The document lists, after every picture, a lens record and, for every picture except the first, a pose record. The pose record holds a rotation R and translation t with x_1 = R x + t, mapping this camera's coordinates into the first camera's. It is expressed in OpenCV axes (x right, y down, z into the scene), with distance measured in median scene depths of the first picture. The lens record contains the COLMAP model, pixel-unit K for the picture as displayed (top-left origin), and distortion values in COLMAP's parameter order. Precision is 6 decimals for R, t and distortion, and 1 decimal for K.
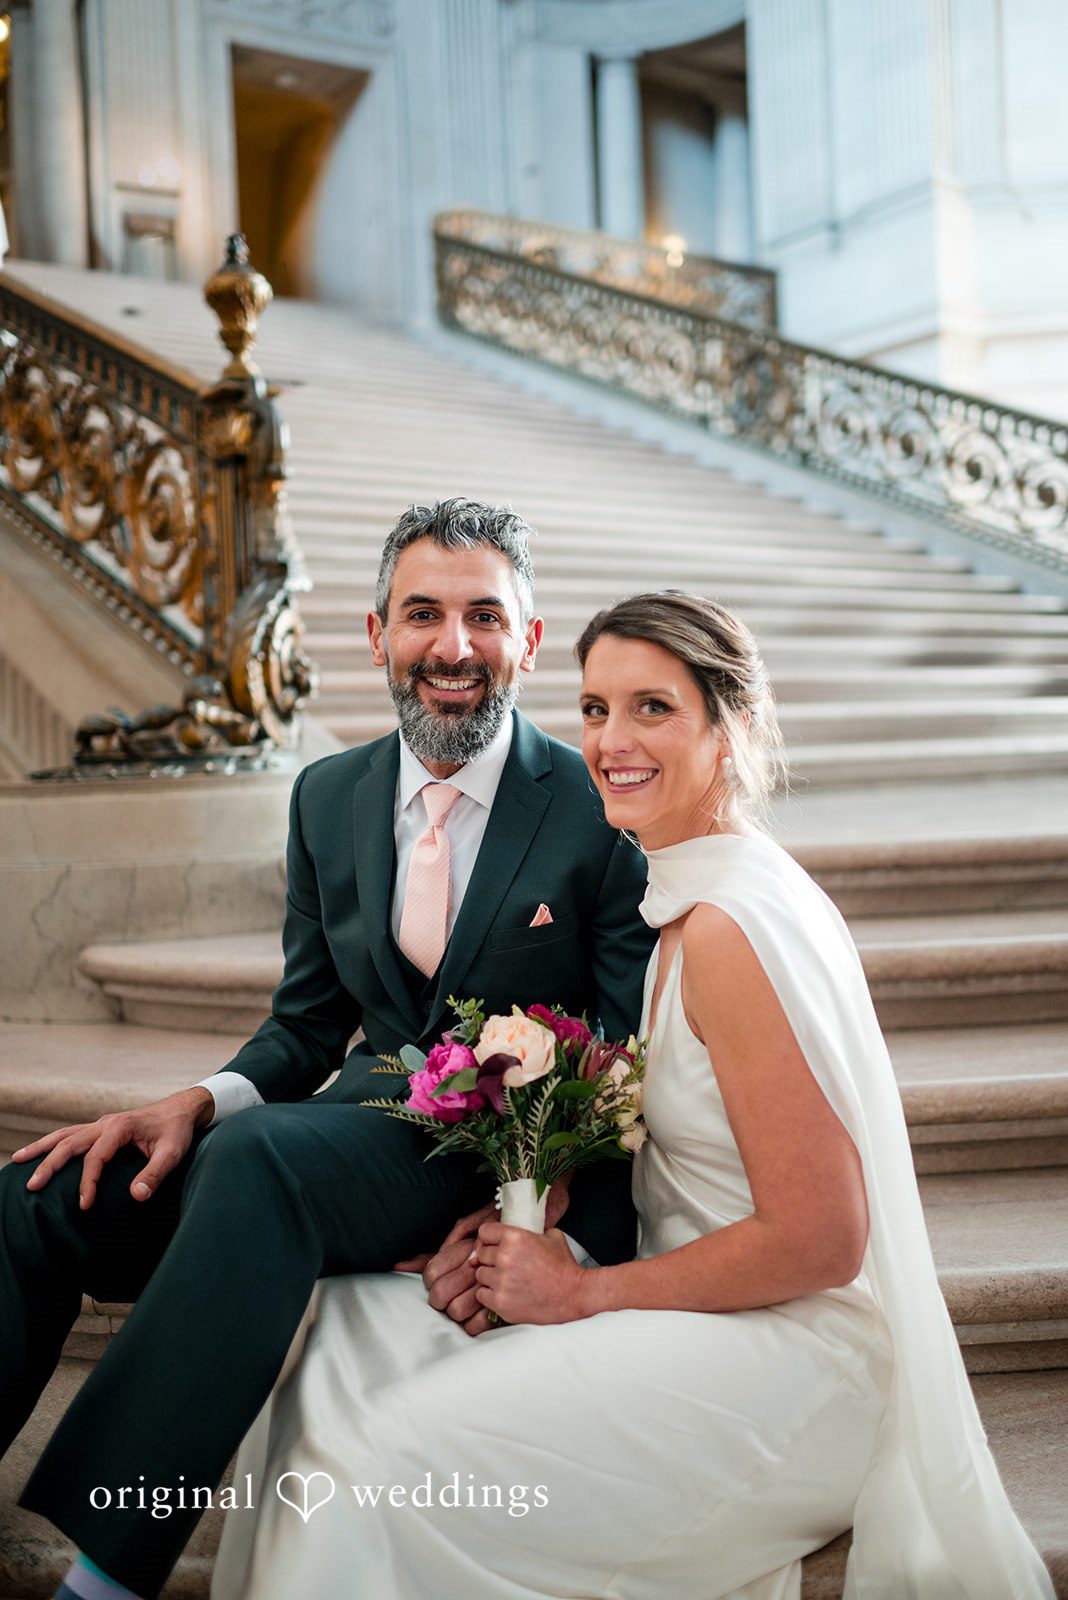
lens RADIAL K [[1553.7, 0, 534.0], [0, 1553.7, 800.0], [0, 0, 1]] dist [-0.004604, 0.003820]
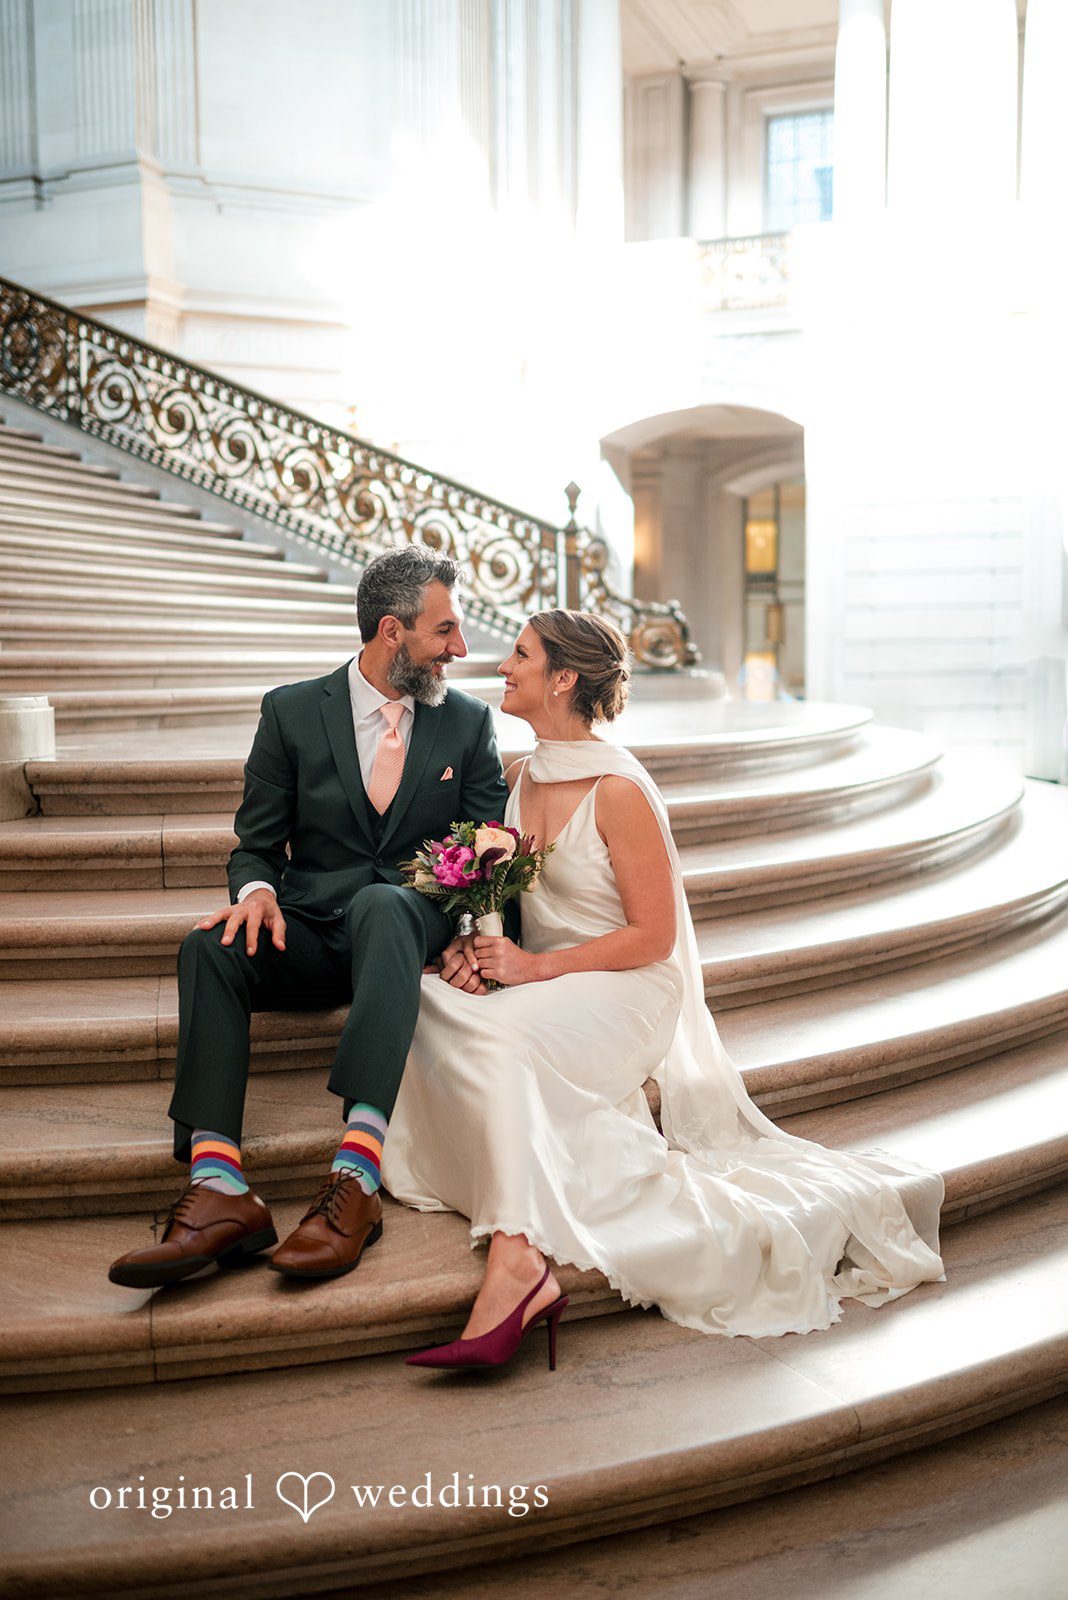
lens RADIAL K [[1553.7, 0, 534.0], [0, 1553.7, 800.0], [0, 0, 1]] dist [-0.004604, 0.003820]
pose [[0.833914, -0.013120, 0.551738, -0.161792], [-0.008807, 0.999274, 0.037073, 0.005751], [-0.551824, -0.035775, 0.833193, -0.095462]]
